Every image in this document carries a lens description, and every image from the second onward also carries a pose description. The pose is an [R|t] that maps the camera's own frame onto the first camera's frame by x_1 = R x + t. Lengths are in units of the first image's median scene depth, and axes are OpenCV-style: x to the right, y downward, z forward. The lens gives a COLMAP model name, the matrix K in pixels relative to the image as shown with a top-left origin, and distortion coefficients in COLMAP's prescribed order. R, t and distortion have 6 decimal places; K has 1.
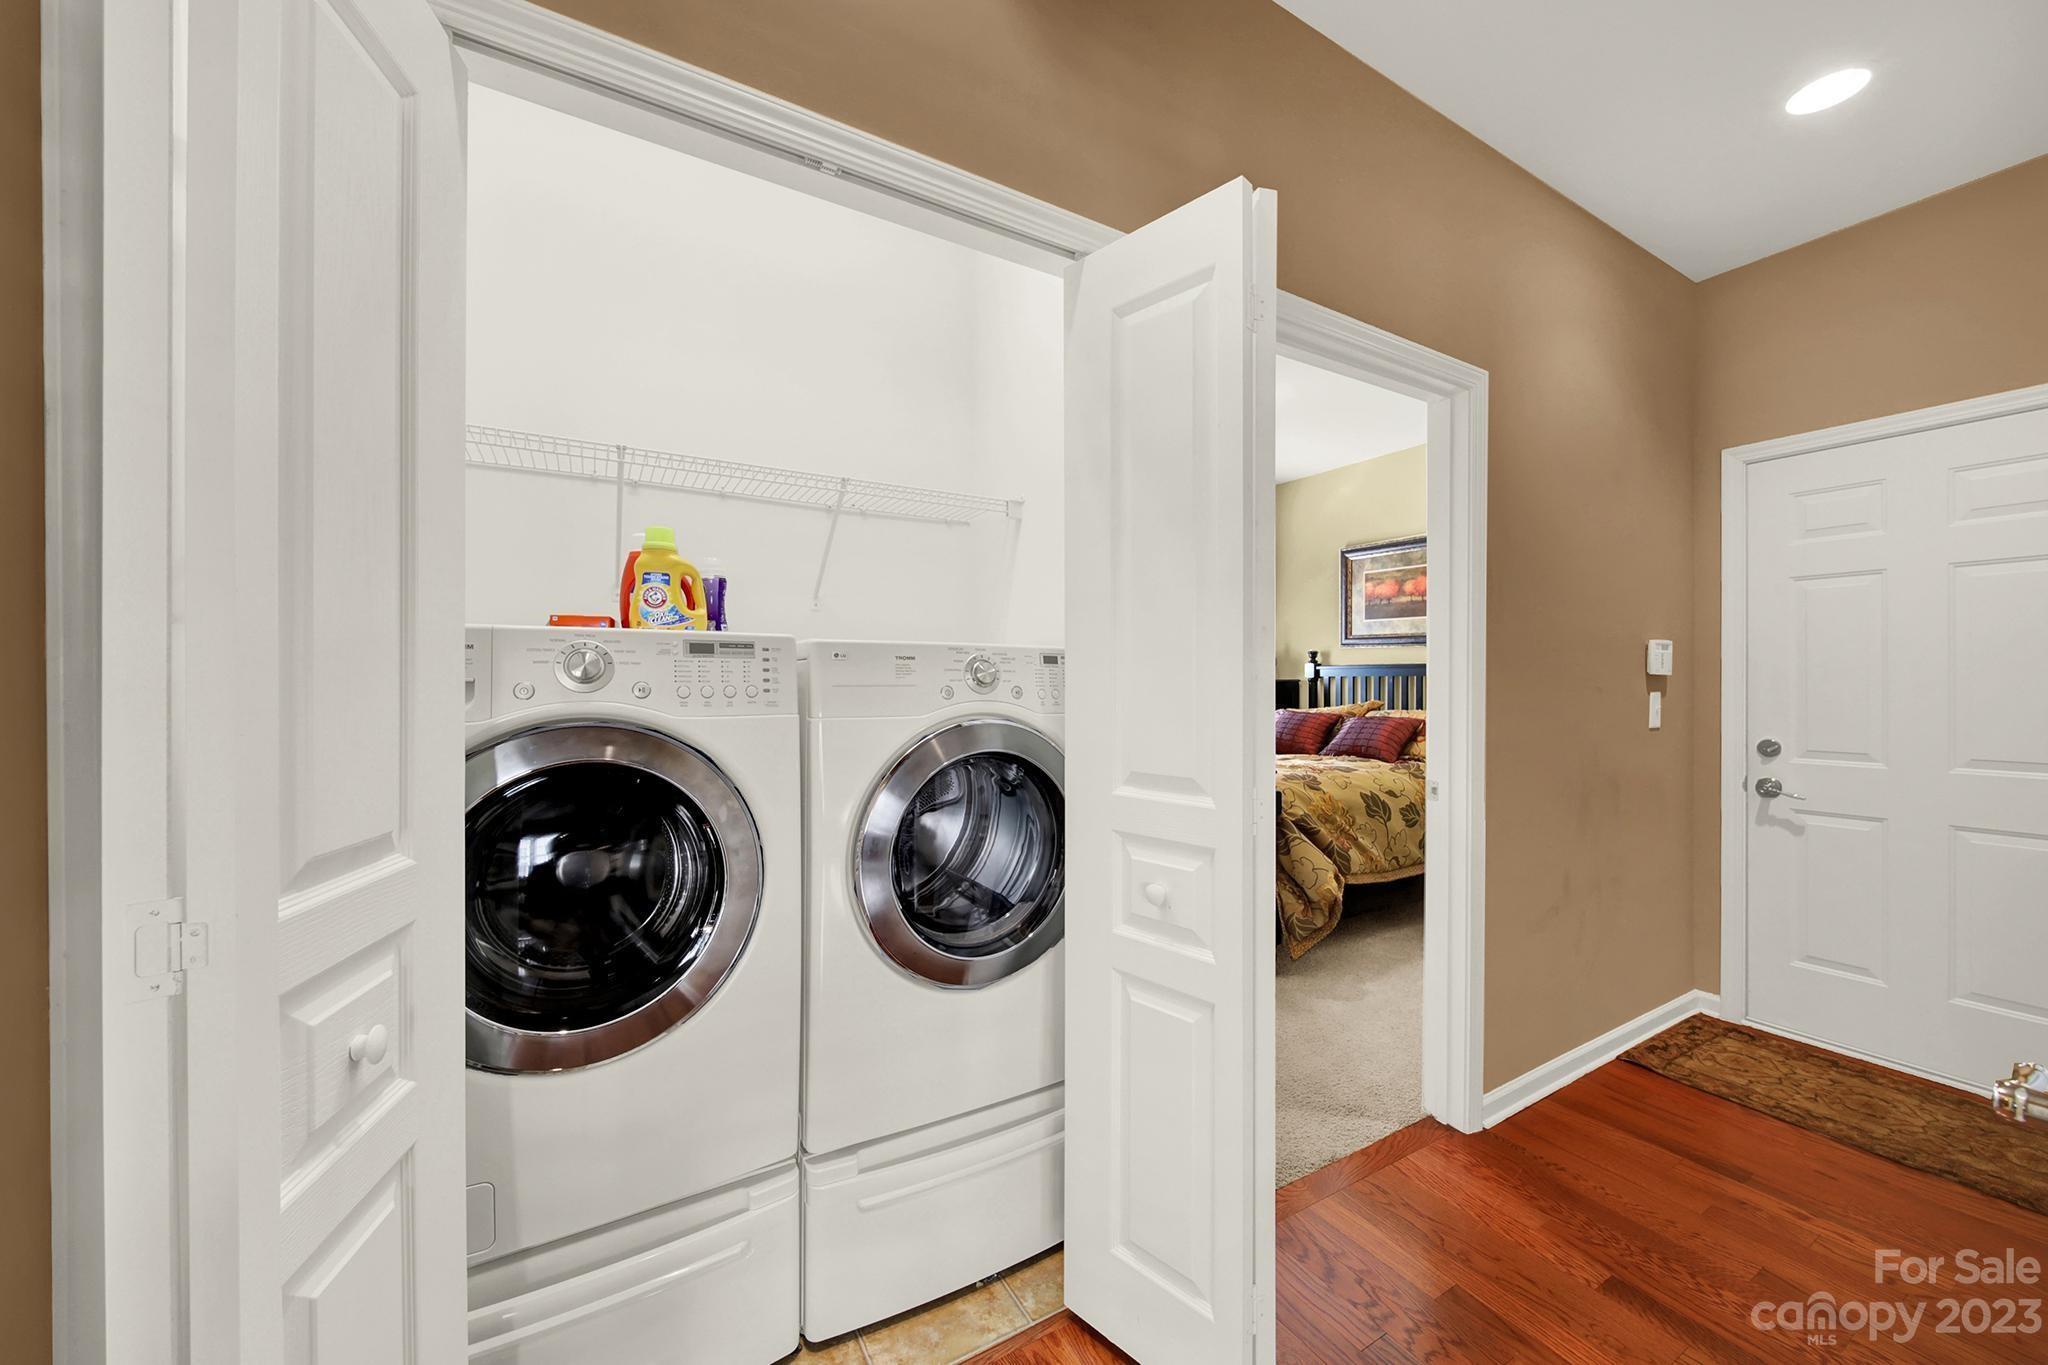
lens RADIAL K [[735.4, 0, 1023.1], [0, 735.4, 690.4], [0, 0, 1]] dist [0.002287, -0.000970]
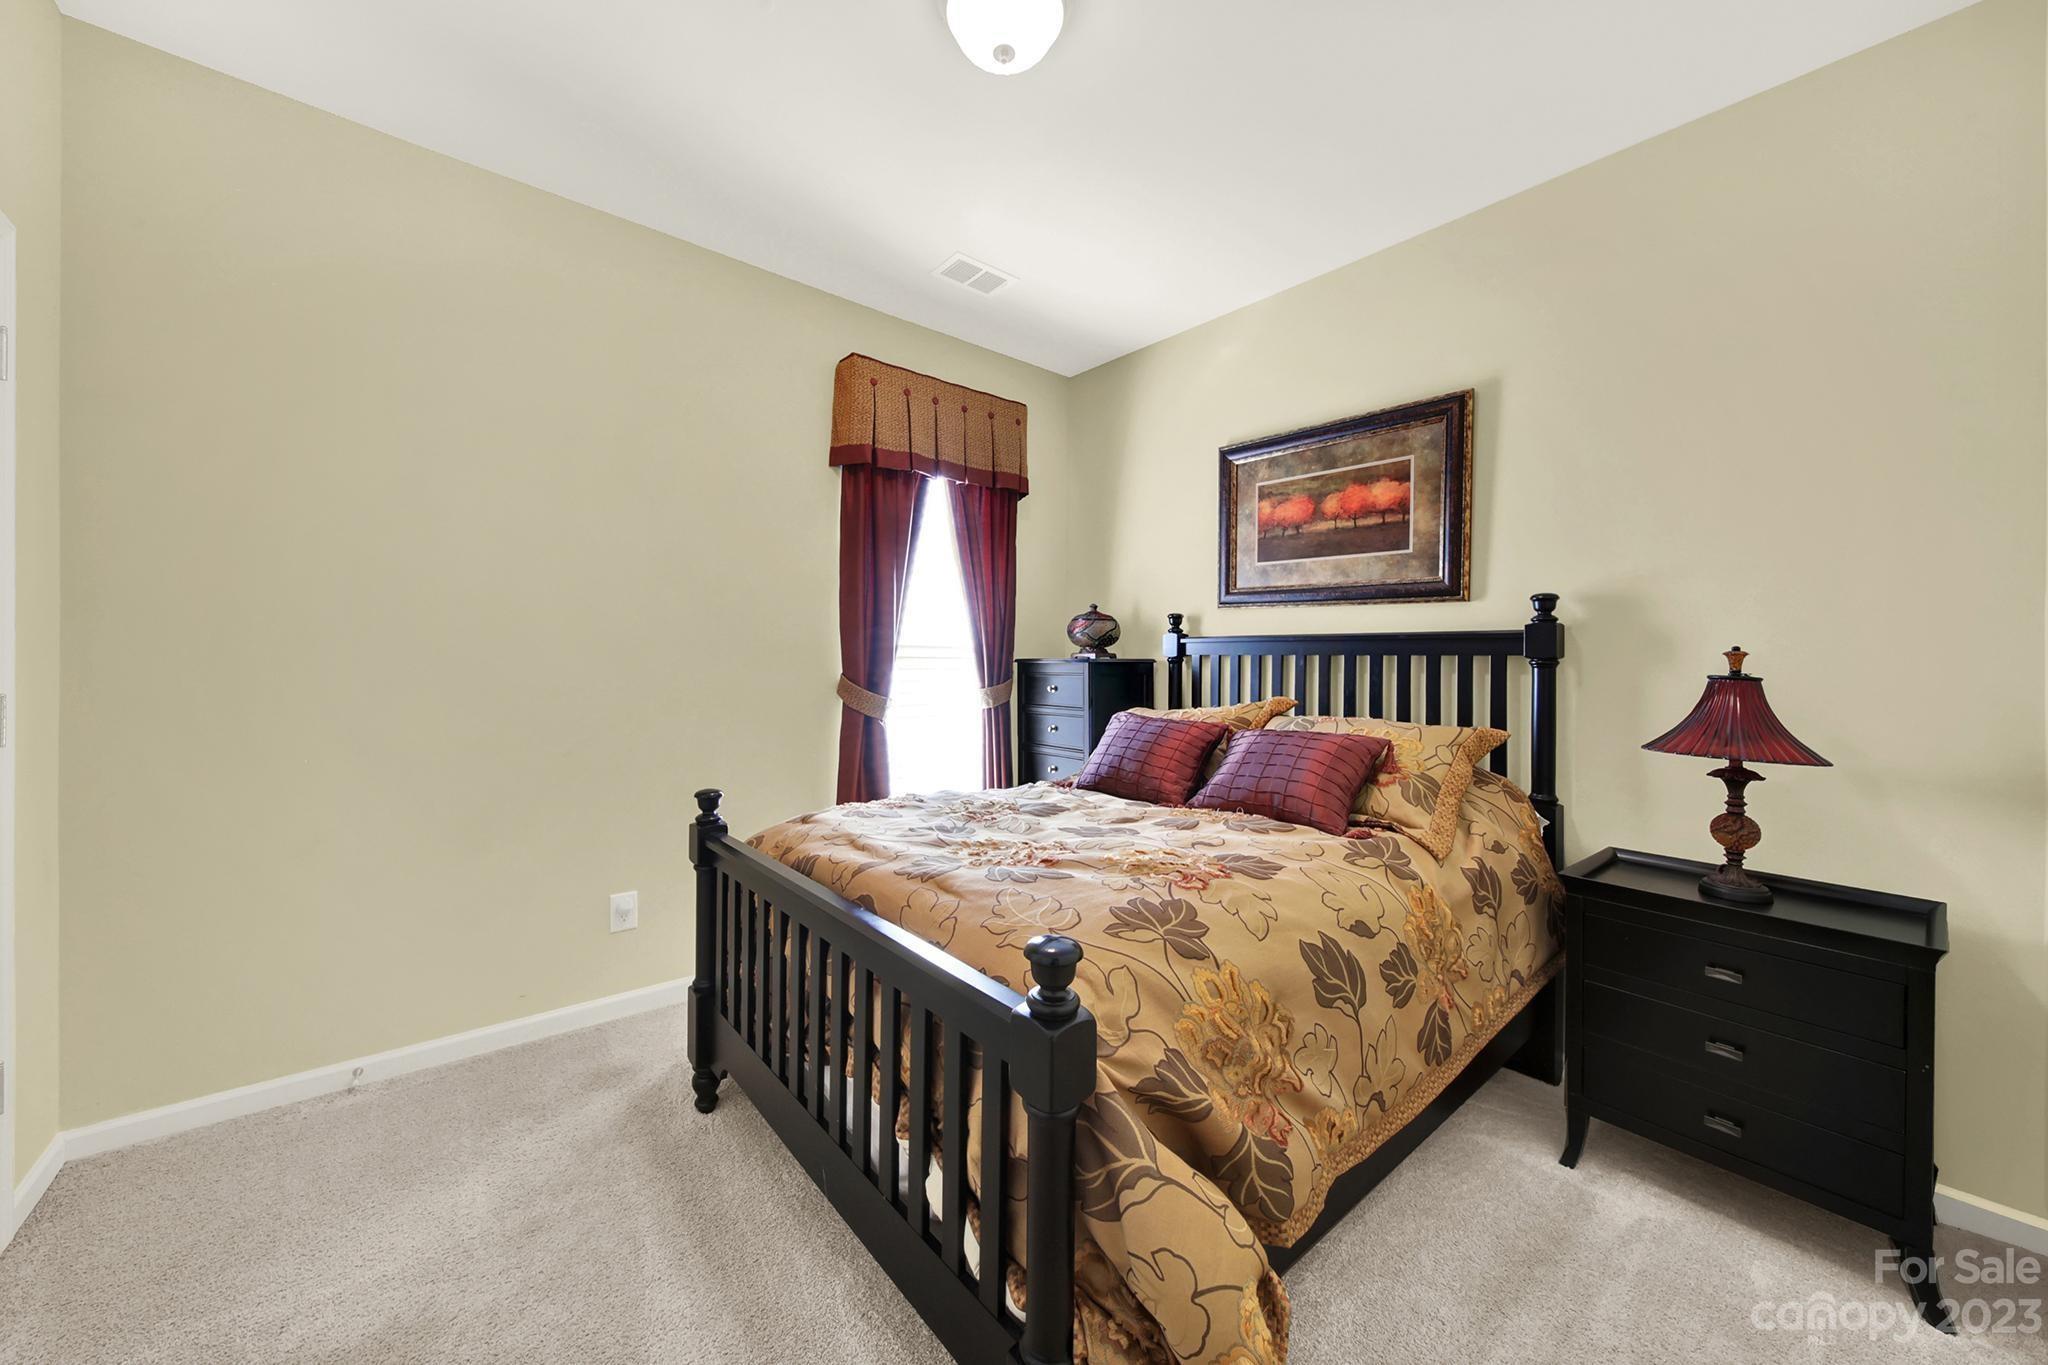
lens RADIAL K [[735.4, 0, 1028.2], [0, 735.4, 677.0], [0, 0, 1]] dist [0.002287, -0.000970]
pose [[0.981323, 0.011116, 0.192047, 0.173320], [-0.011521, 0.999933, 0.000993, -0.000488], [-0.192024, -0.003187, 0.981385, 0.465251]]
